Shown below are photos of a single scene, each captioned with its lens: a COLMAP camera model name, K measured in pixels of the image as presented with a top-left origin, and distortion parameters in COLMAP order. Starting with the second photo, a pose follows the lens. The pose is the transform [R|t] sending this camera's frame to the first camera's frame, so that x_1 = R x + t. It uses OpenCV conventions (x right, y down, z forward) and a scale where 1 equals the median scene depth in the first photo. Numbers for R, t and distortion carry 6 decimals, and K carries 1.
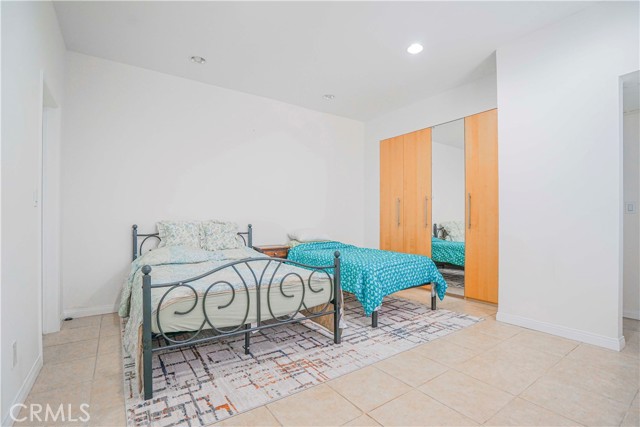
lens RADIAL K [[301.0, 0, 317.6], [0, 301.0, 220.3], [0, 0, 1]] dist [-0.056969, 0.019156]
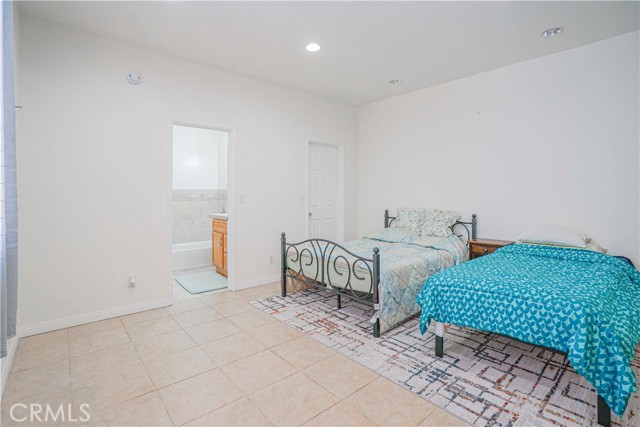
lens RADIAL K [[301.0, 0, 317.6], [0, 301.0, 220.3], [0, 0, 1]] dist [-0.056969, 0.019156]
pose [[0.104340, 0.077290, -0.991534, 1.085996], [-0.000051, 0.996976, 0.077709, -0.066477], [0.994542, -0.008058, 0.104028, 0.740777]]
